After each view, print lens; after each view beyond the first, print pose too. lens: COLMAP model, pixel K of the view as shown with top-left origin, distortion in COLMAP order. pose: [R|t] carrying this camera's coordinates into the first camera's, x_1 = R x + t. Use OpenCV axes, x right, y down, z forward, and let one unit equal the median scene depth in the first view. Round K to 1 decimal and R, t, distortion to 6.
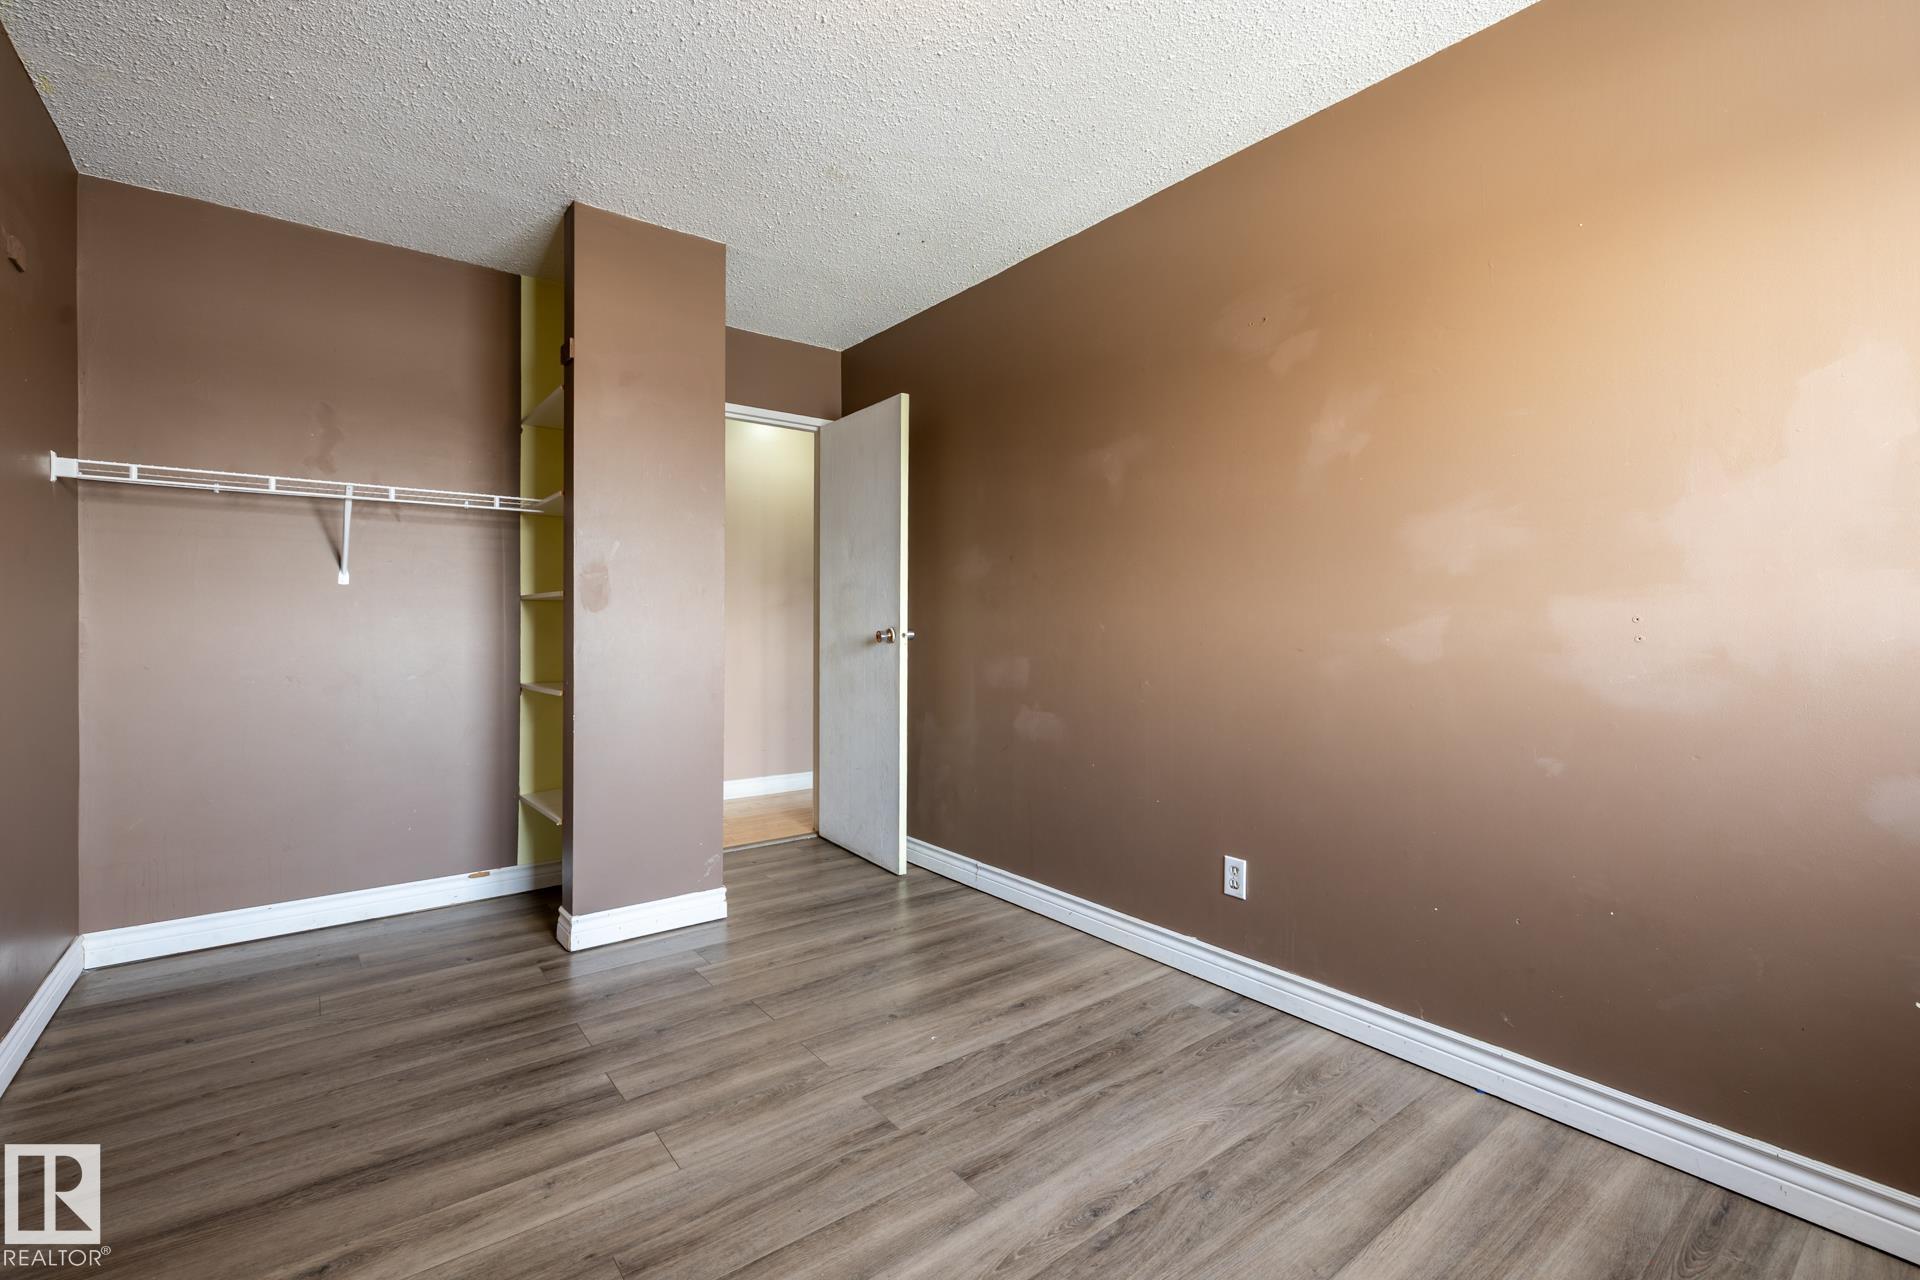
lens RADIAL K [[828.3, 0, 960.0], [0, 828.3, 640.0], [0, 0, 1]] dist [-0.000970, 0.000140]
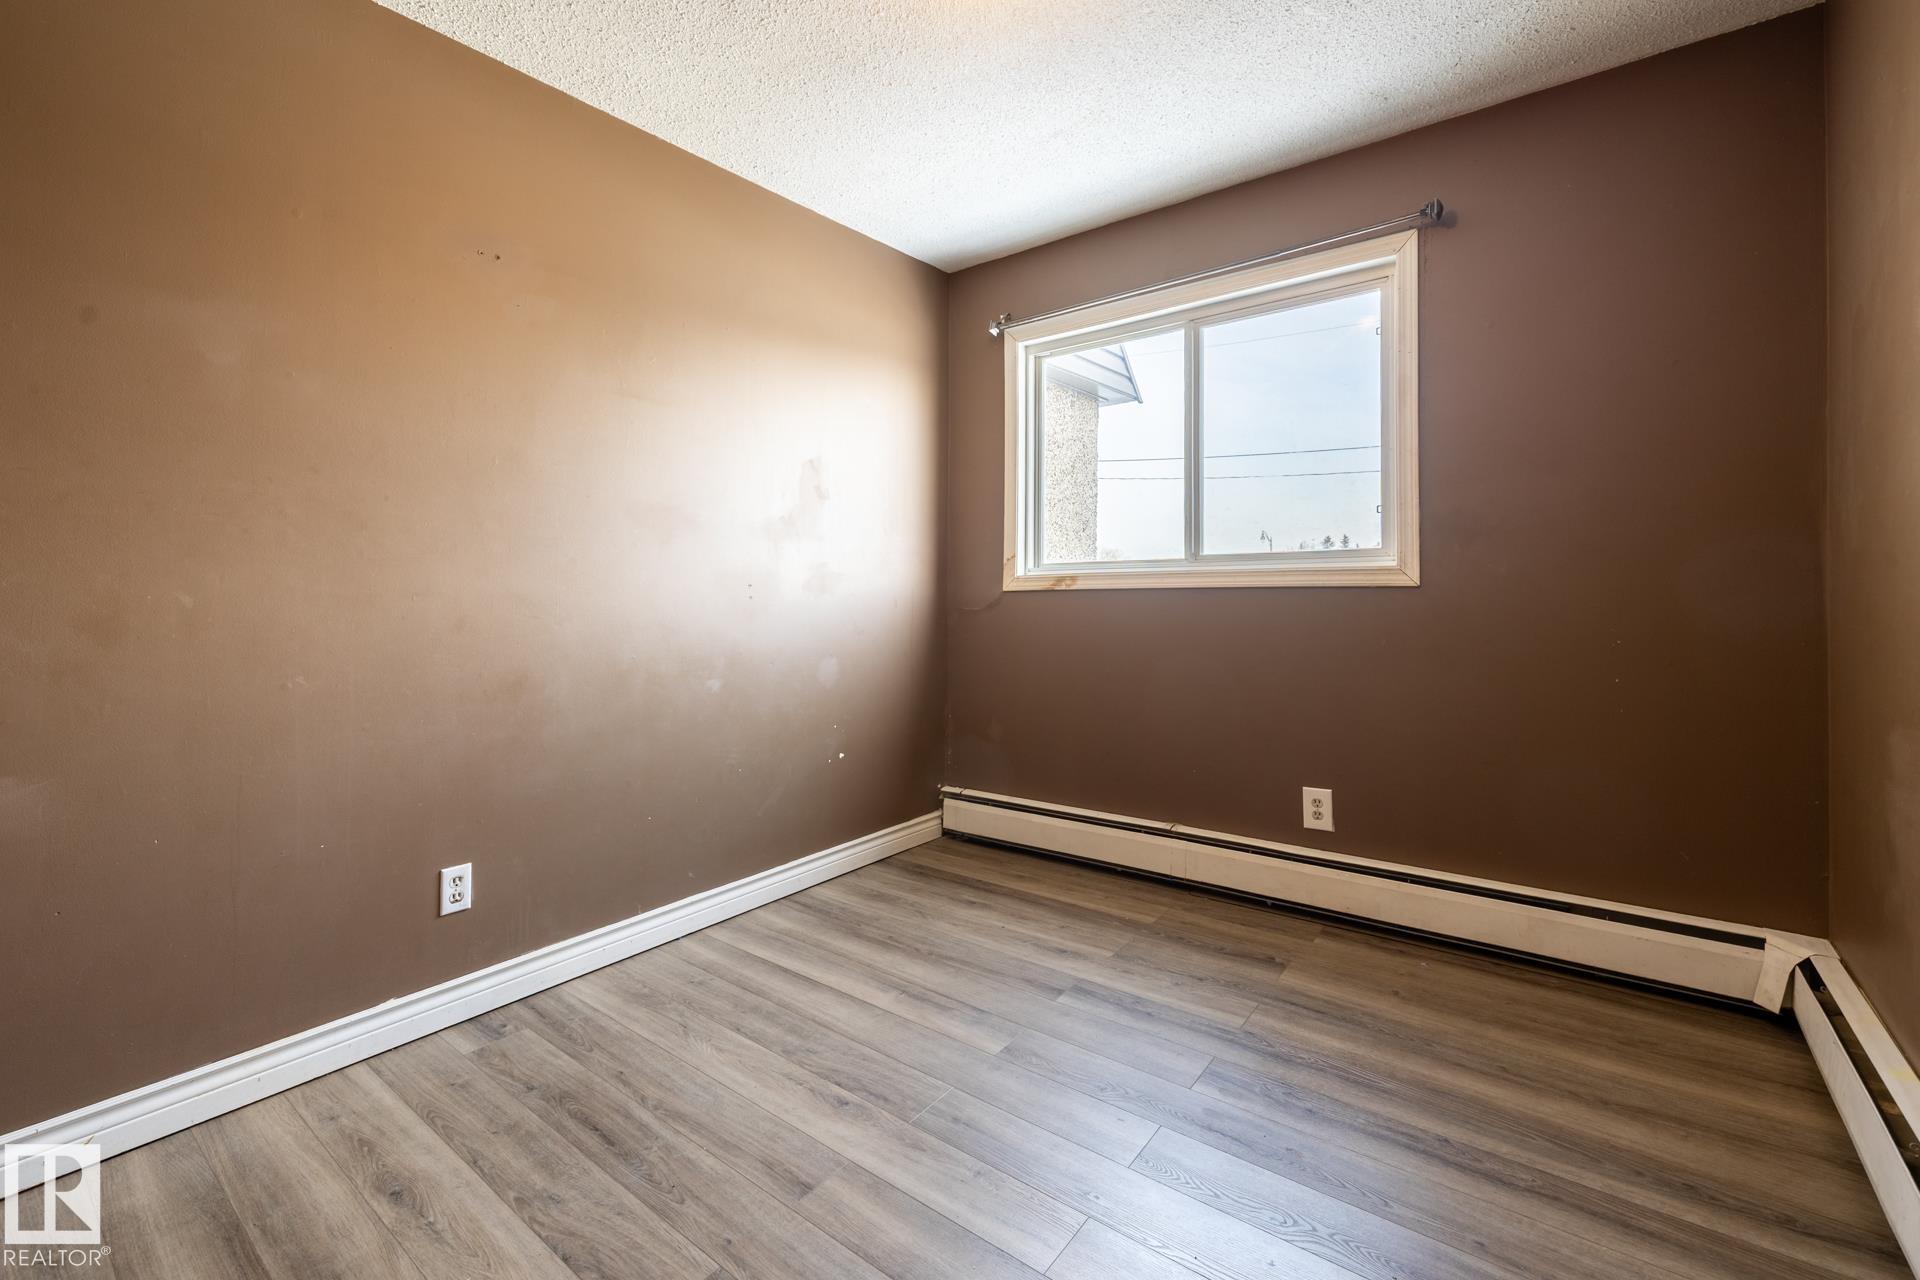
lens RADIAL K [[828.3, 0, 960.0], [0, 828.3, 640.0], [0, 0, 1]] dist [-0.000970, 0.000140]
pose [[-0.248987, -0.063255, 0.966439, -0.726790], [0.025566, 0.997088, 0.071848, -0.018339], [-0.968169, 0.042597, -0.246645, 0.849955]]
